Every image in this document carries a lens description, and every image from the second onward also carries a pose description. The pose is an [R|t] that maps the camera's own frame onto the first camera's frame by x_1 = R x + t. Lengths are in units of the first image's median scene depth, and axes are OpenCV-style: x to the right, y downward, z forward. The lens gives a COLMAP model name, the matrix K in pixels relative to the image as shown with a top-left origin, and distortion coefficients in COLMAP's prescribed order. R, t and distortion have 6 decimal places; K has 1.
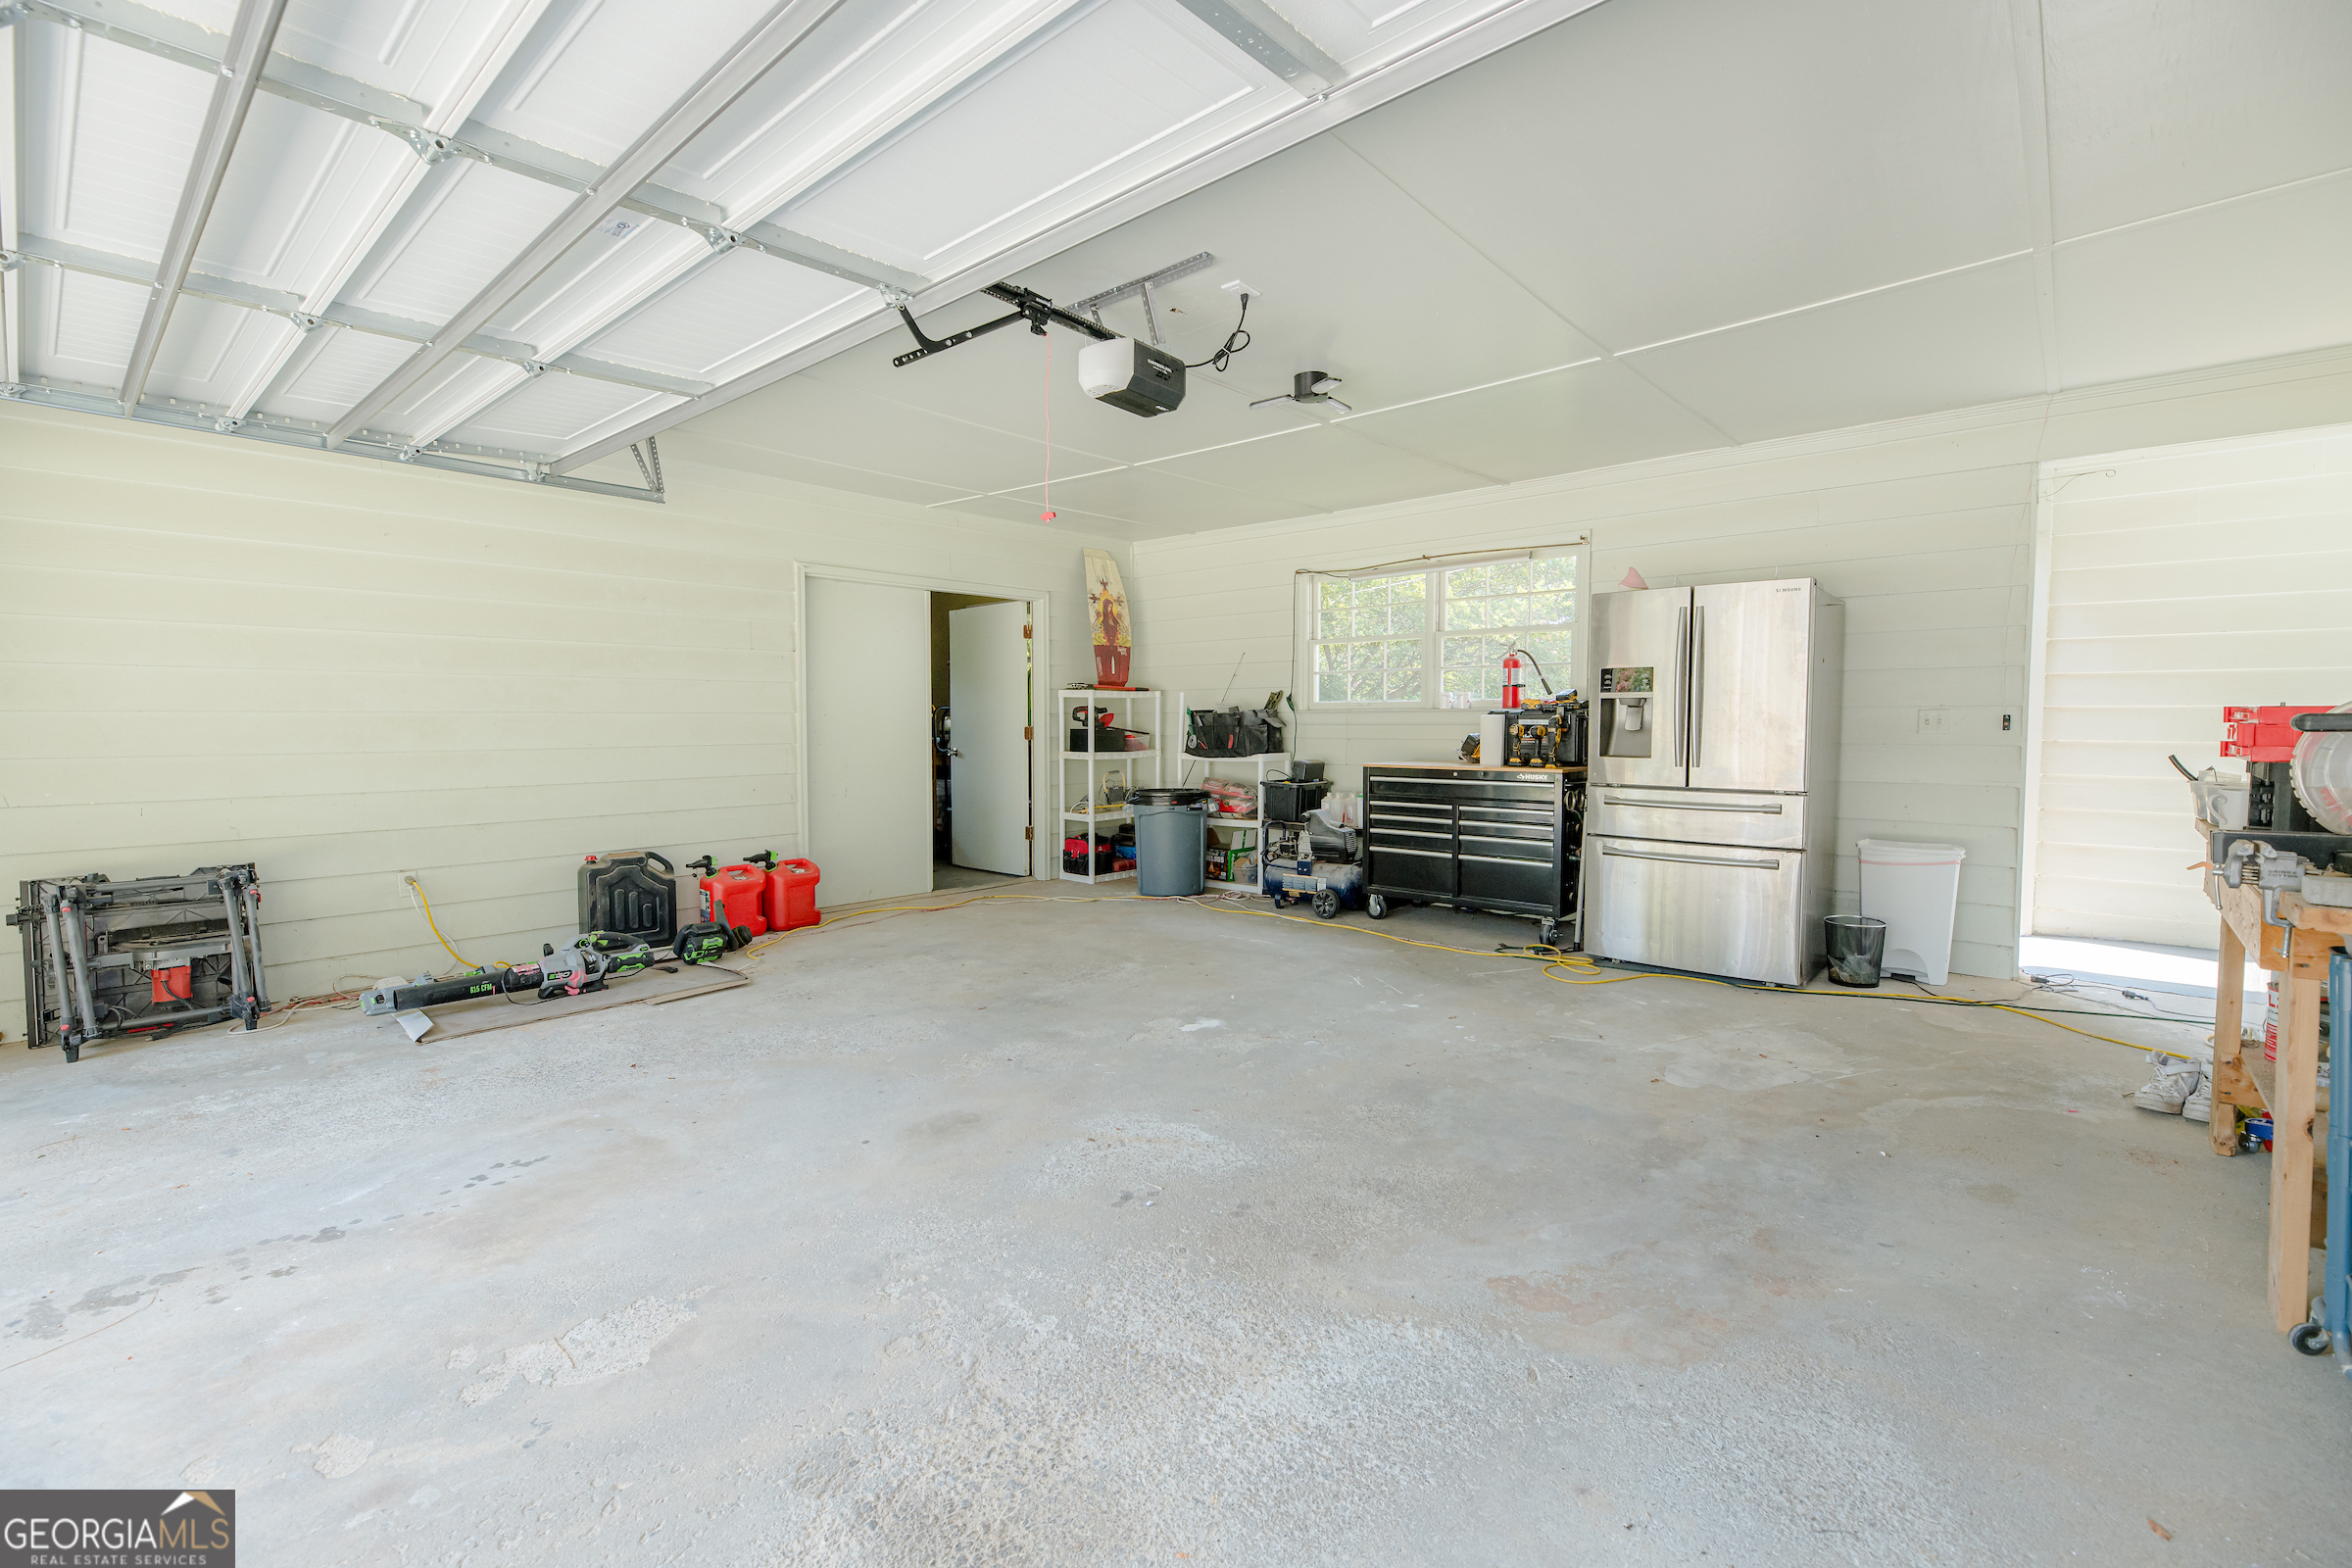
lens RADIAL K [[988.8, 0, 1176.0], [0, 988.8, 784.0], [0, 0, 1]] dist [-0.000719, 0.000017]
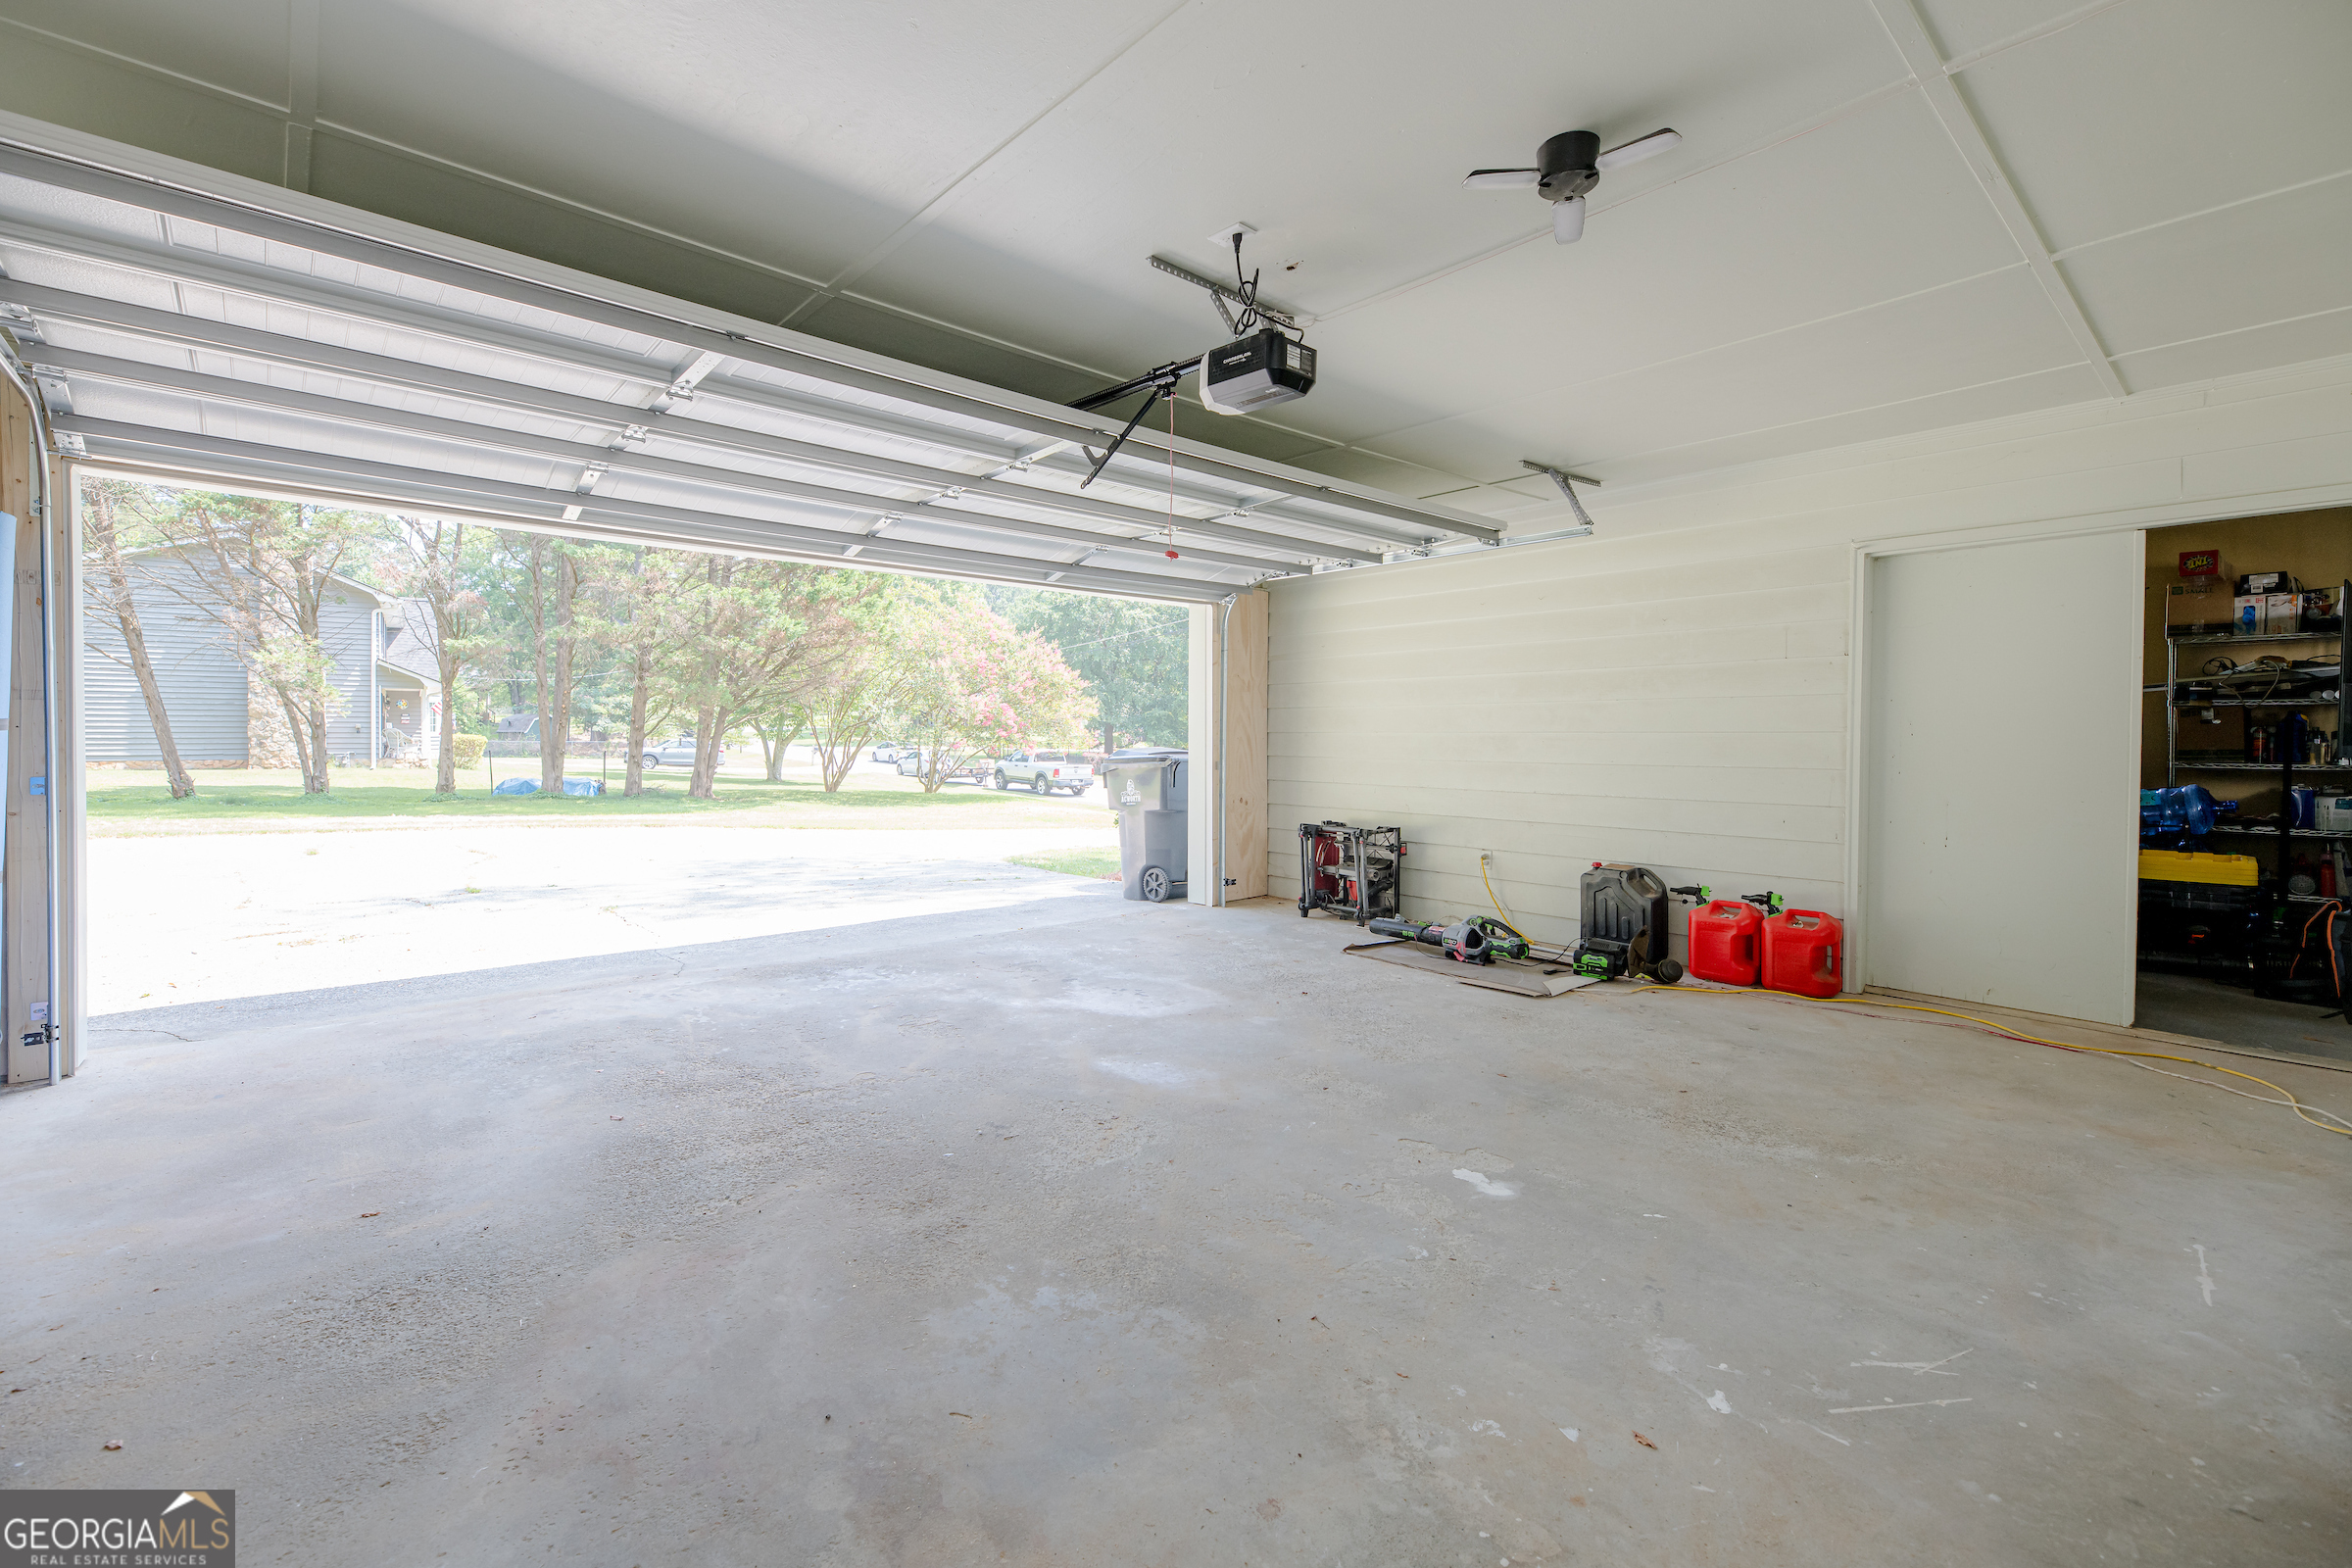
lens RADIAL K [[988.8, 0, 1176.0], [0, 988.8, 784.0], [0, 0, 1]] dist [-0.000719, 0.000017]
pose [[-0.095049, 0.049986, -0.994217, 0.729128], [-0.067589, 0.996110, 0.056543, -0.060800], [0.993175, 0.072573, -0.091301, 0.835641]]
